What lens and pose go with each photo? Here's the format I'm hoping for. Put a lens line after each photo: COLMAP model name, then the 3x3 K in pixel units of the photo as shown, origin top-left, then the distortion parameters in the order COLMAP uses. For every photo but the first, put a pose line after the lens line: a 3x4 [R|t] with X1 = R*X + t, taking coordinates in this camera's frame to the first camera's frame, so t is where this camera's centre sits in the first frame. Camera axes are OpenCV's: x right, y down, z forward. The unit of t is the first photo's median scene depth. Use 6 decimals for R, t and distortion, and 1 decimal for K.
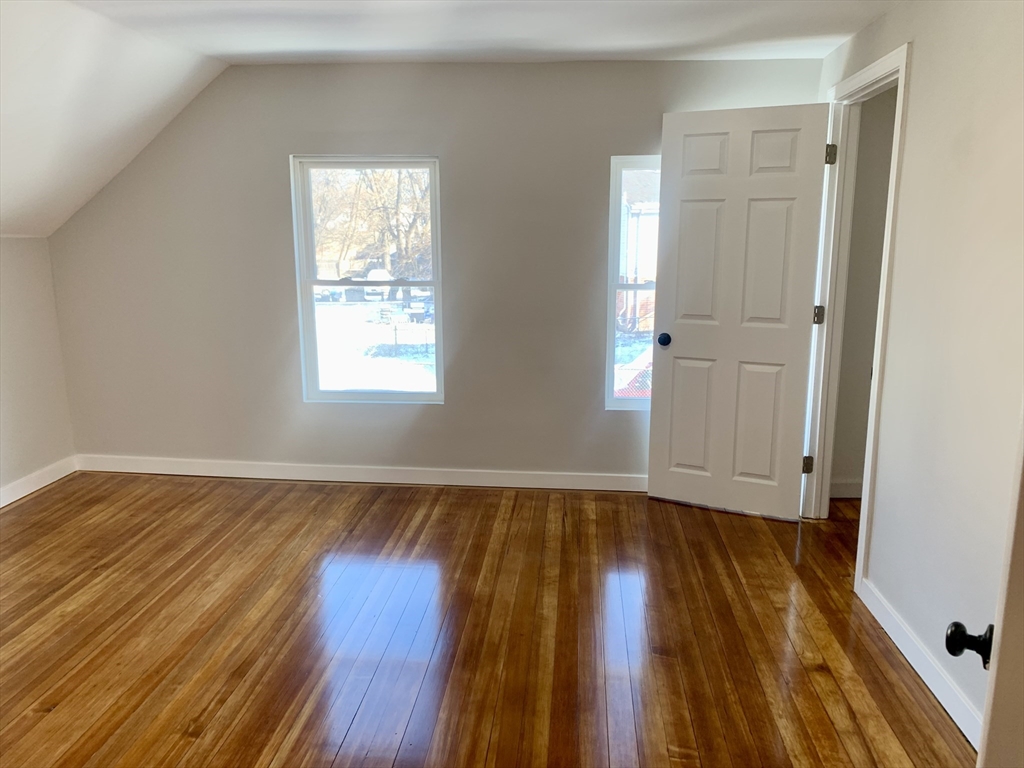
lens RADIAL K [[799.2, 0, 509.9], [0, 799.2, 351.7], [0, 0, 1]] dist [0.083315, -0.092176]
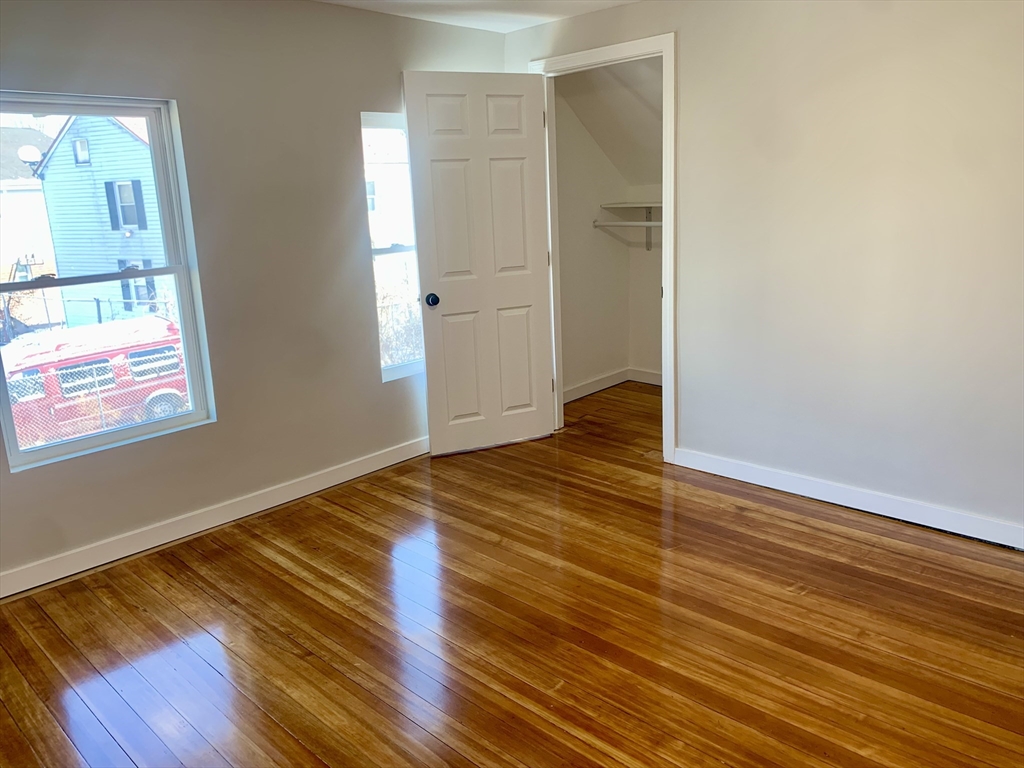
lens RADIAL K [[778.2, 0, 512.4], [0, 778.2, 365.8], [0, 0, 1]] dist [0.083228, -0.123940]
pose [[0.628286, -0.201714, 0.751378, -0.513399], [0.166522, 0.978287, 0.123387, -0.039569], [-0.759952, 0.047599, 0.648234, 0.294619]]
